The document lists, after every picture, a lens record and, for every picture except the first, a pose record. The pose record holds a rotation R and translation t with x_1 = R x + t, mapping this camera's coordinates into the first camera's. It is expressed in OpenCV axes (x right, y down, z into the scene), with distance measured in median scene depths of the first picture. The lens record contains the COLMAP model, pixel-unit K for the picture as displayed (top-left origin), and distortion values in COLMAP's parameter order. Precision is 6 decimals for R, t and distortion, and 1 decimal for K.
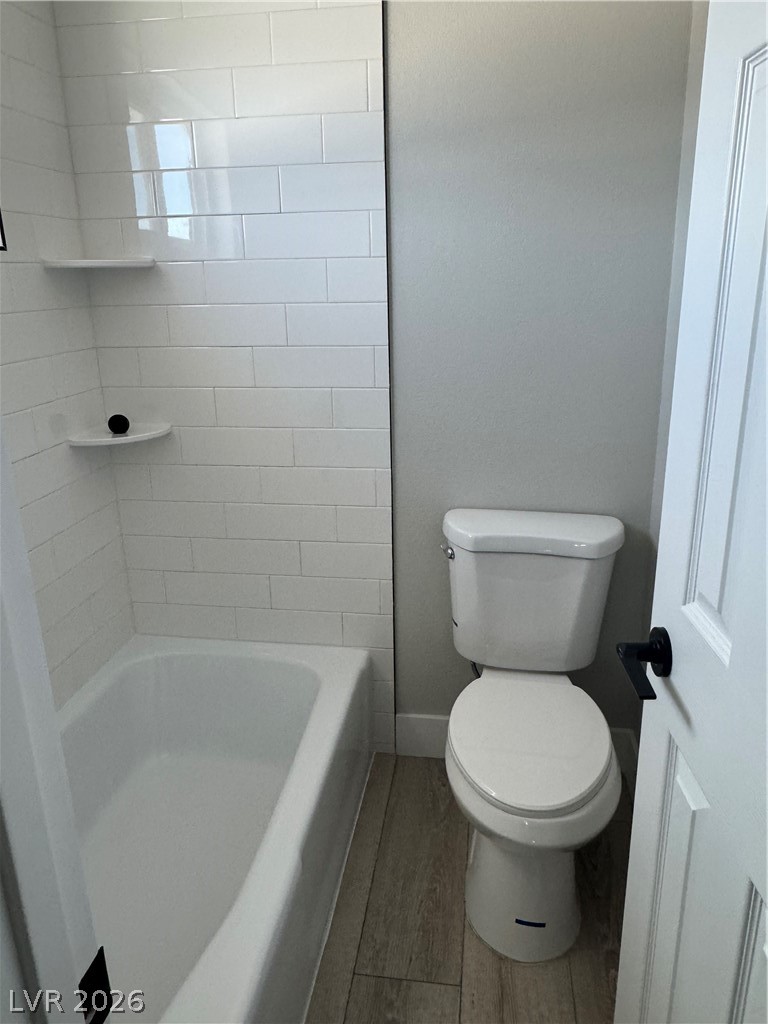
lens RADIAL K [[715.8, 0, 385.9], [0, 715.8, 511.0], [0, 0, 1]] dist [-0.013673, 0.010960]
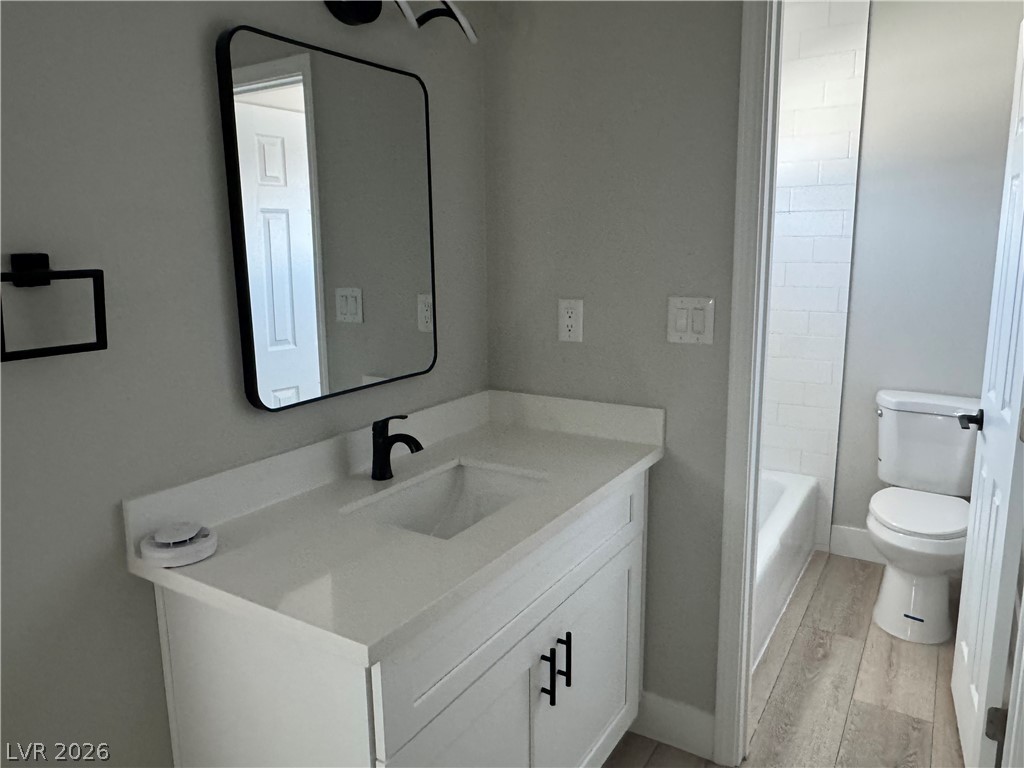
lens RADIAL K [[715.8, 0, 509.6], [0, 715.8, 381.9], [0, 0, 1]] dist [-0.013673, 0.010960]
pose [[0.914107, 0.081619, -0.397174, -0.042337], [-0.126817, 0.987939, -0.088851, 0.246358], [0.385132, 0.131588, 0.913432, -0.845915]]
